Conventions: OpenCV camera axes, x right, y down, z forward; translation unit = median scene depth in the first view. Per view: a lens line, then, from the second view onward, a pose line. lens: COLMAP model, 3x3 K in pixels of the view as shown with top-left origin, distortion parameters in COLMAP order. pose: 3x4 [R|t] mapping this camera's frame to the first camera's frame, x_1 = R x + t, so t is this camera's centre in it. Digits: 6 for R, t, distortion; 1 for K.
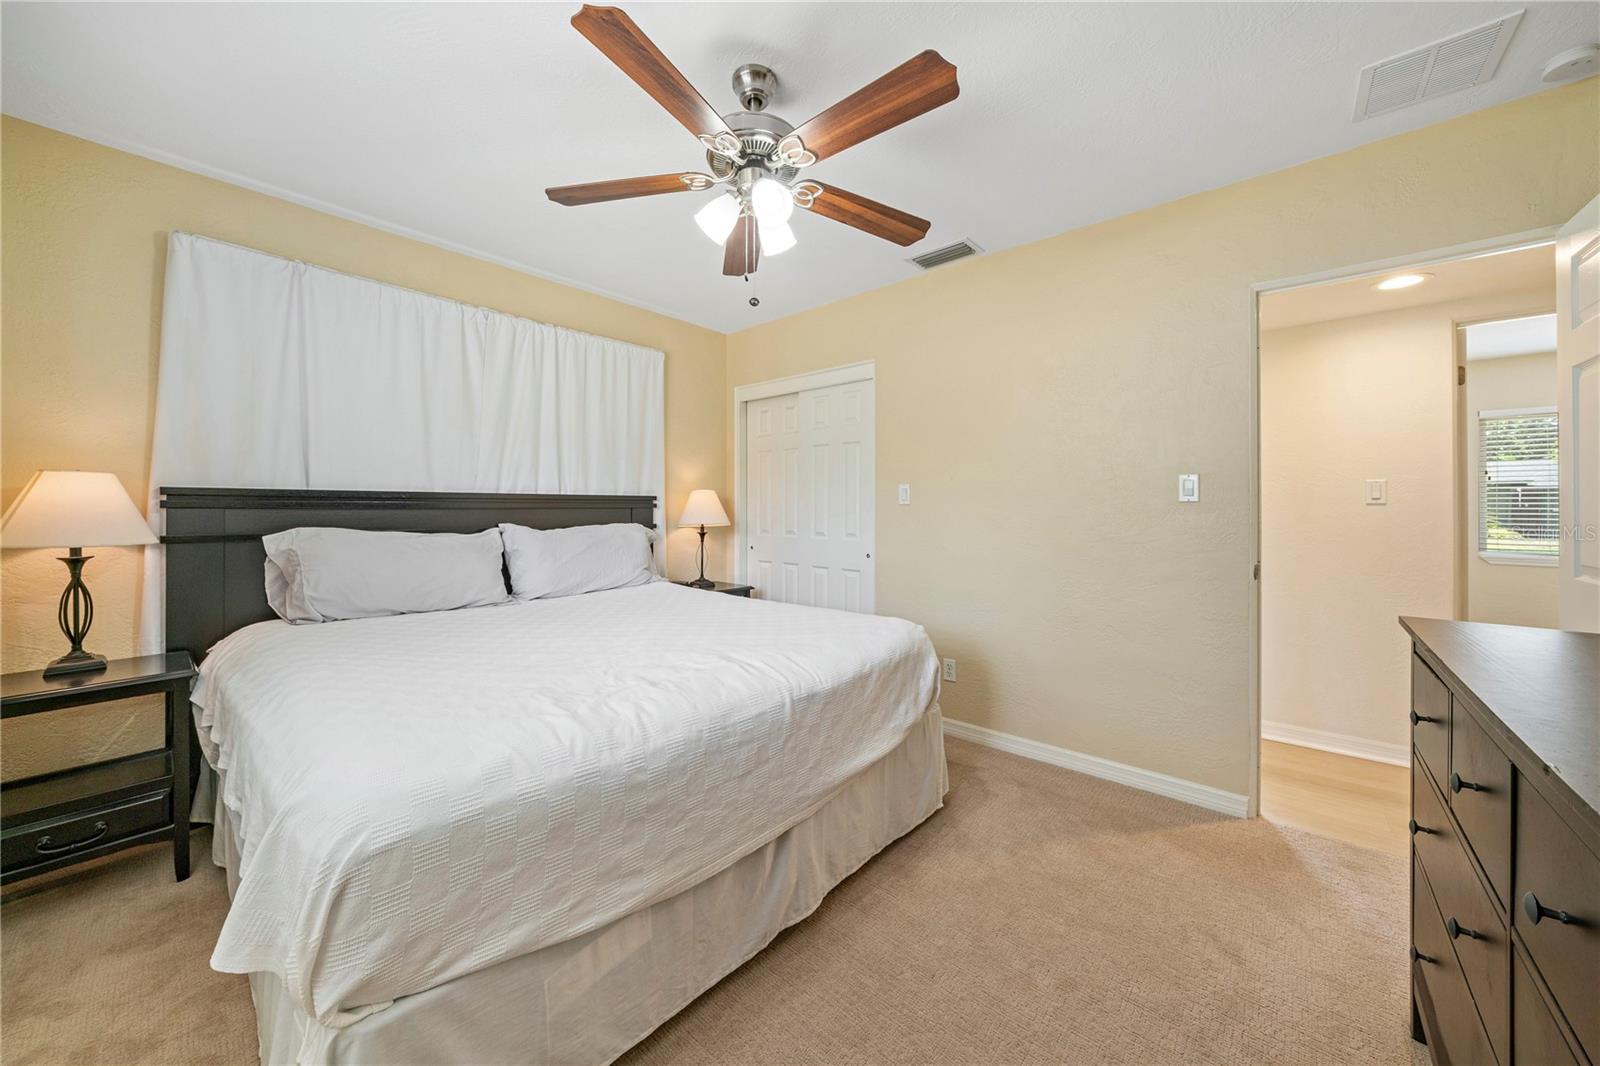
lens RADIAL K [[562.0, 0, 804.3], [0, 562.0, 492.2], [0, 0, 1]] dist [-0.000560, -0.000073]
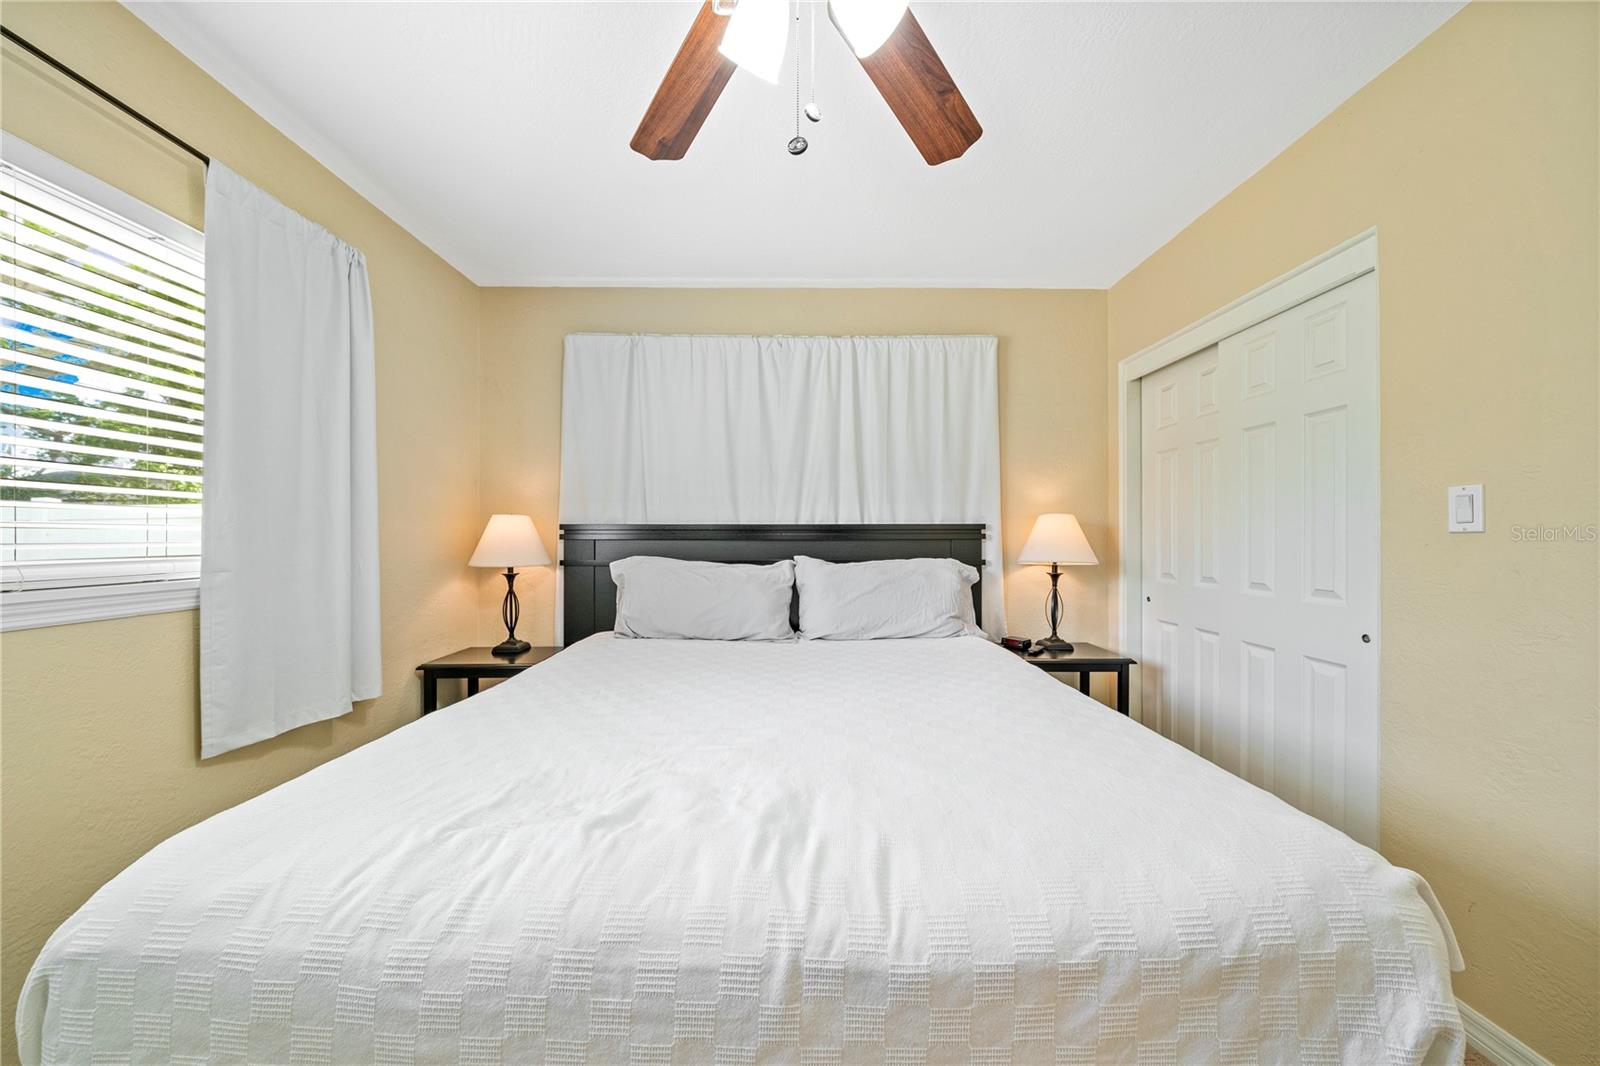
lens RADIAL K [[551.5, 0, 802.9], [0, 551.5, 529.4], [0, 0, 1]] dist [-0.005006, -0.000058]
pose [[0.664880, -0.012194, -0.746850, 0.197093], [0.021685, 0.999760, 0.002982, 0.010046], [0.746635, -0.018178, 0.664985, 0.442567]]
